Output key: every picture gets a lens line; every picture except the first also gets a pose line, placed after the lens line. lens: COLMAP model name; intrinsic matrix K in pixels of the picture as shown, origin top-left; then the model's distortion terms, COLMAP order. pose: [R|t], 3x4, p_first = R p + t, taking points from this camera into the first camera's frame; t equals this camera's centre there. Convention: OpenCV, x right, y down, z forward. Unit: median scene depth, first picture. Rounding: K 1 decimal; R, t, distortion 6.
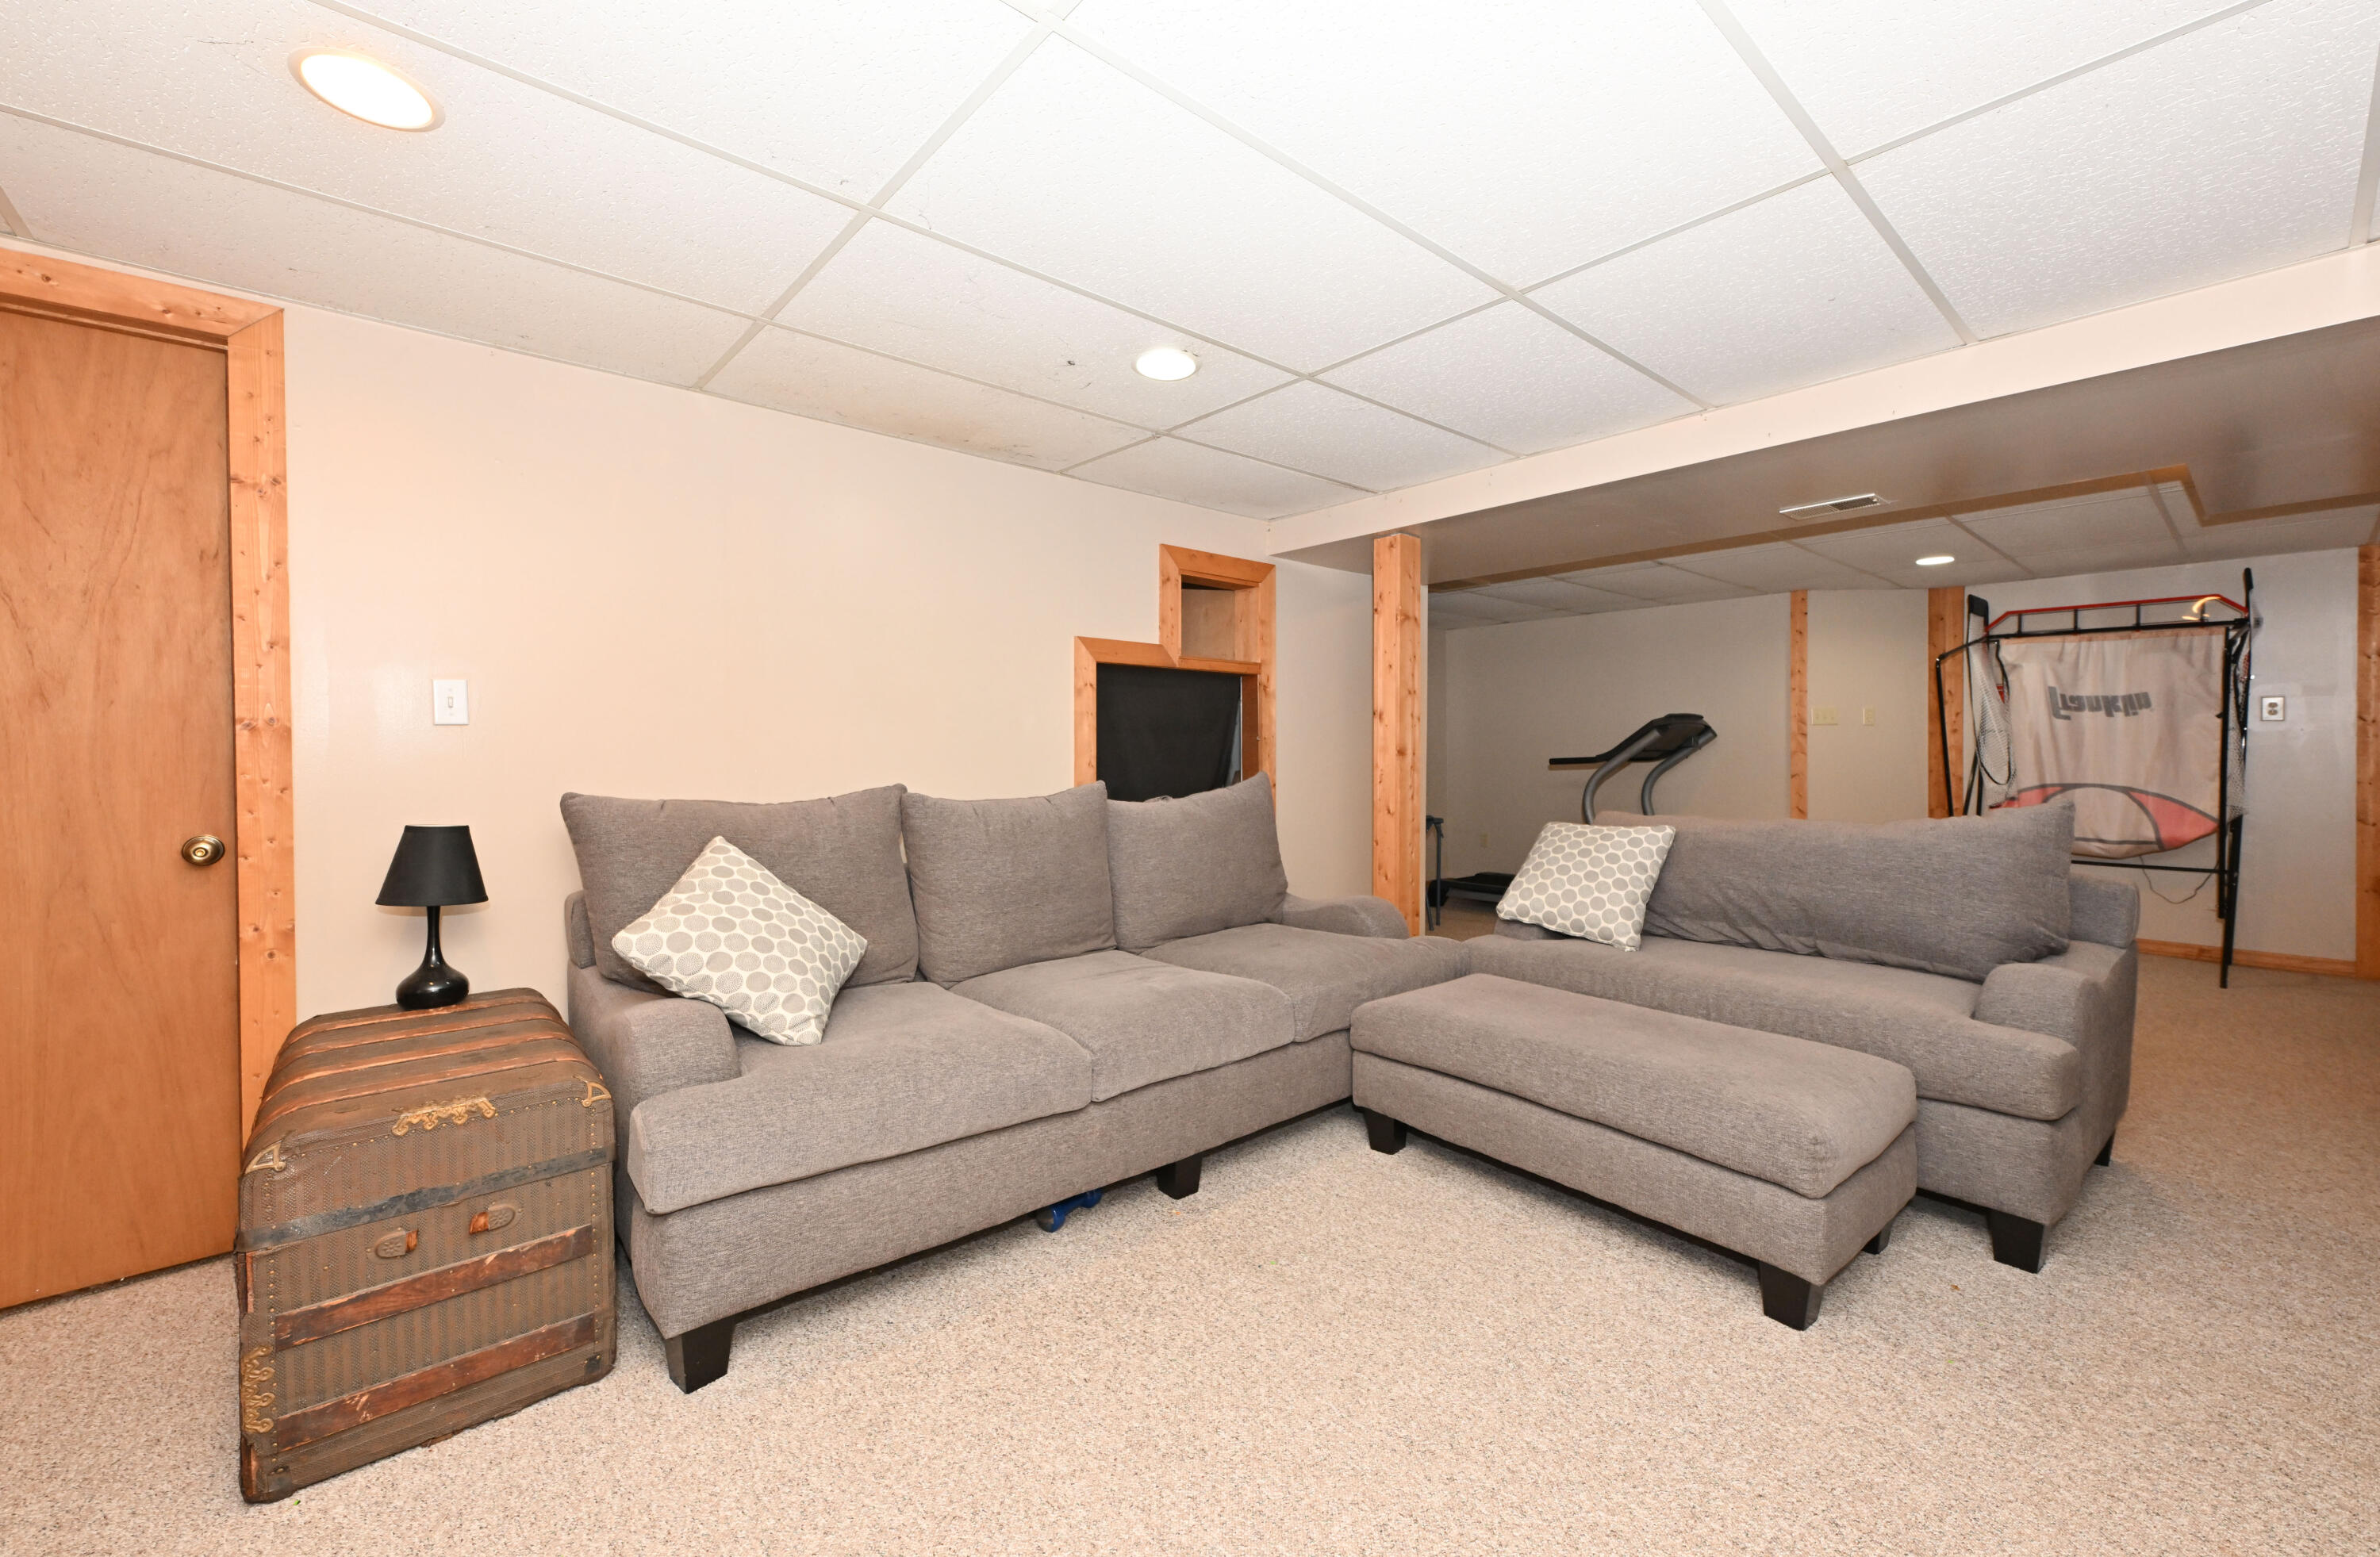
lens RADIAL K [[966.4, 0, 1187.2], [0, 966.4, 767.7], [0, 0, 1]] dist [0.000736, 0.000011]
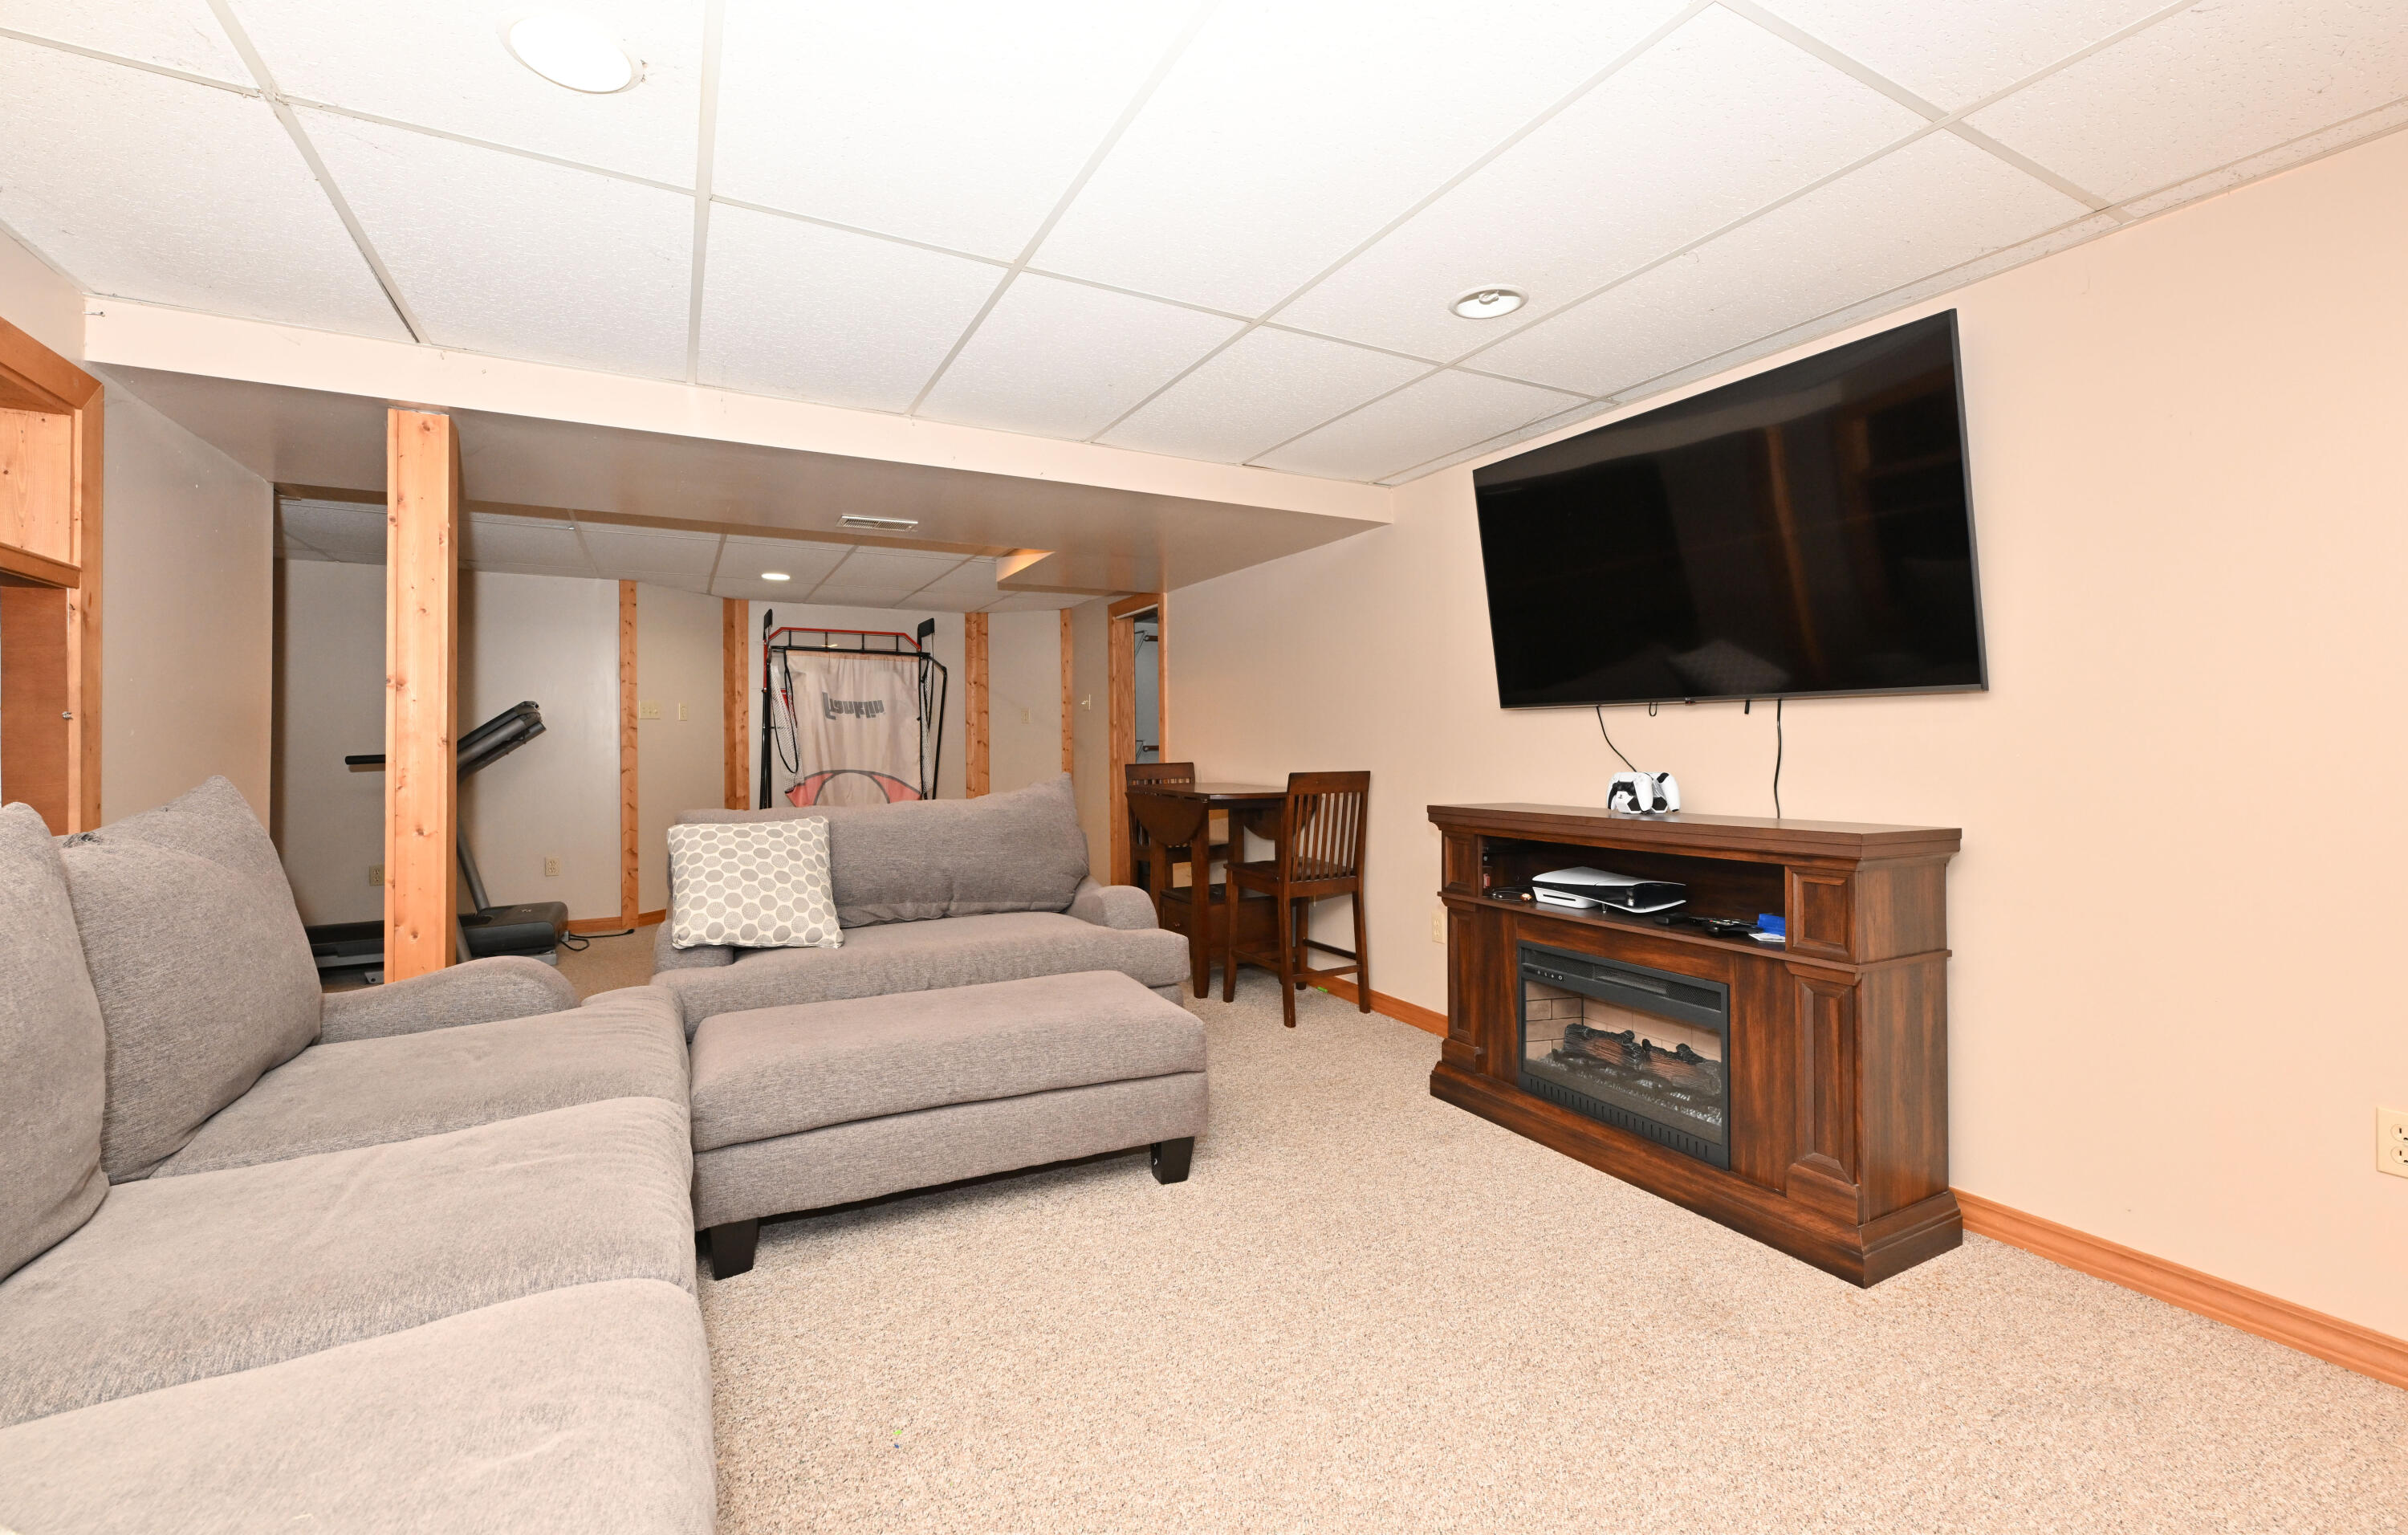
lens RADIAL K [[992.2, 0, 1201.1], [0, 992.2, 752.9], [0, 0, 1]] dist [-0.001290, 0.000107]
pose [[0.213363, -0.008344, 0.976937, -0.267650], [0.025246, 0.999677, 0.003024, 0.002087], [-0.976647, 0.024018, 0.213505, 0.275708]]
